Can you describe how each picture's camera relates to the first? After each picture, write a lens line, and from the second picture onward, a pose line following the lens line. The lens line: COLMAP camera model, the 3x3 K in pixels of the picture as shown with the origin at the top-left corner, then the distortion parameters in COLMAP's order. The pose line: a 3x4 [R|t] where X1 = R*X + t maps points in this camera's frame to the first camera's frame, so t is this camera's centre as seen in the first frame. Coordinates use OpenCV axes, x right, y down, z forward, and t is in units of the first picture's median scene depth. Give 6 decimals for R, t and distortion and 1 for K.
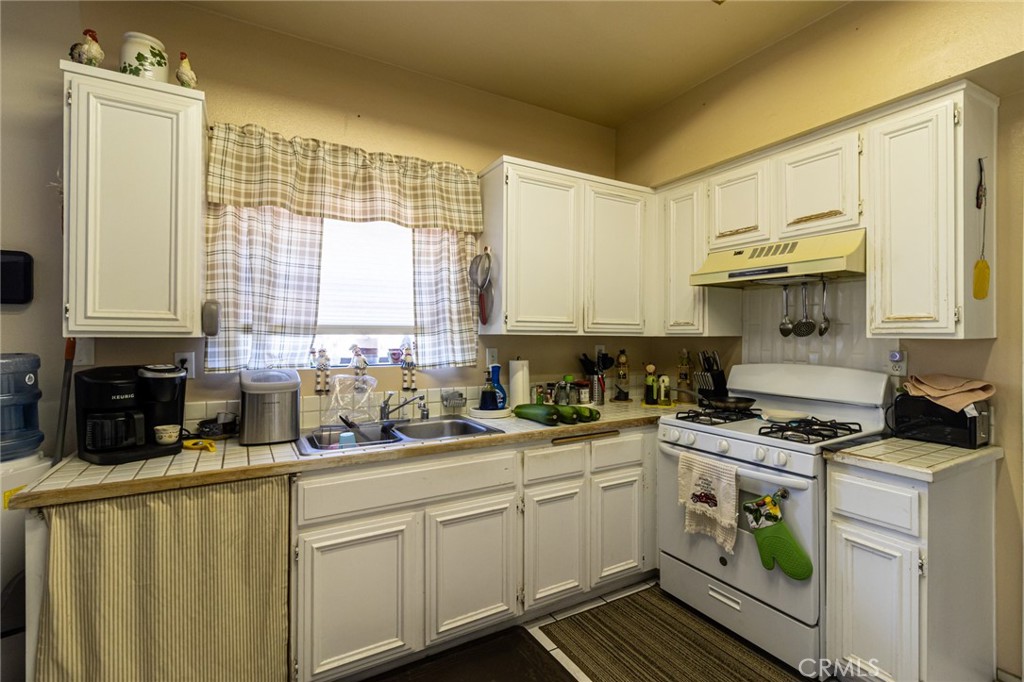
lens RADIAL K [[472.0, 0, 518.7], [0, 472.0, 337.1], [0, 0, 1]] dist [-0.000540, 0.000128]
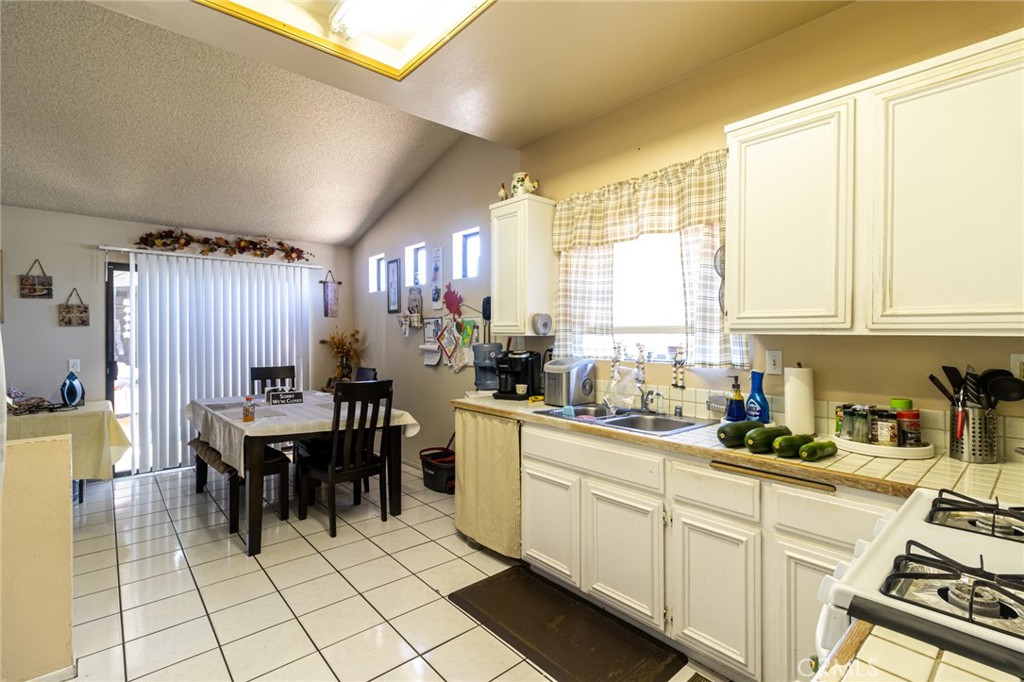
lens RADIAL K [[472.0, 0, 516.3], [0, 472.0, 338.1], [0, 0, 1]] dist [-0.000540, 0.000128]
pose [[0.189178, 0.006909, -0.981919, 0.844262], [-0.005267, 0.999968, 0.006021, -0.000552], [0.981929, 0.004032, 0.189208, 0.524035]]
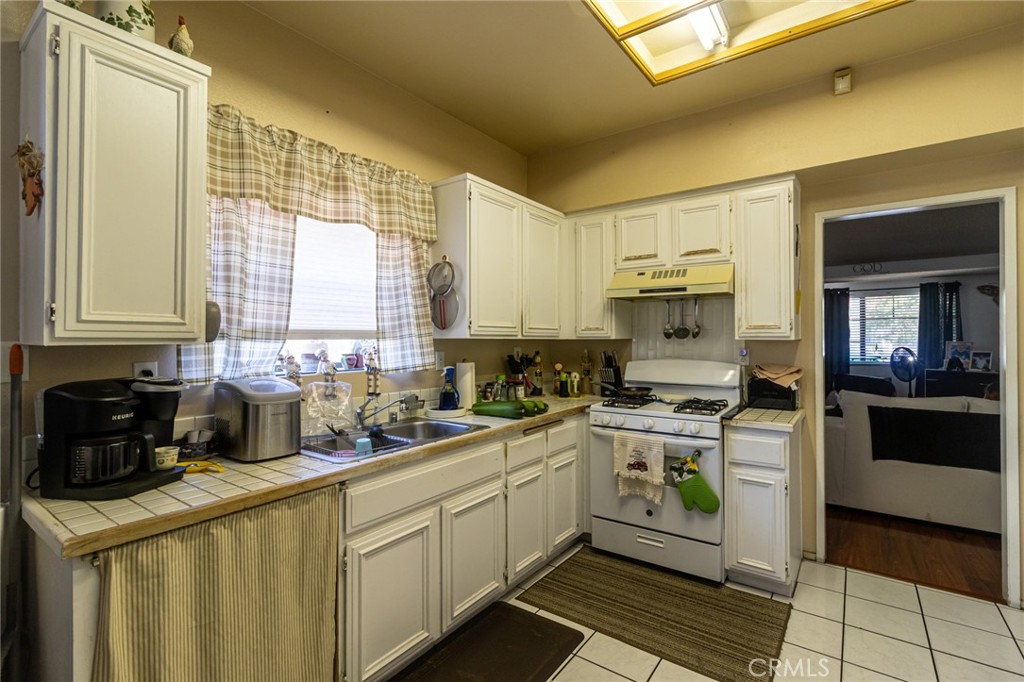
lens RADIAL K [[472.0, 0, 521.8], [0, 472.0, 337.3], [0, 0, 1]] dist [-0.000540, 0.000128]
pose [[0.911336, -0.004675, 0.411637, -0.413832], [0.006862, 0.999969, -0.003836, -0.003958], [-0.411606, 0.006320, 0.911340, -0.038181]]
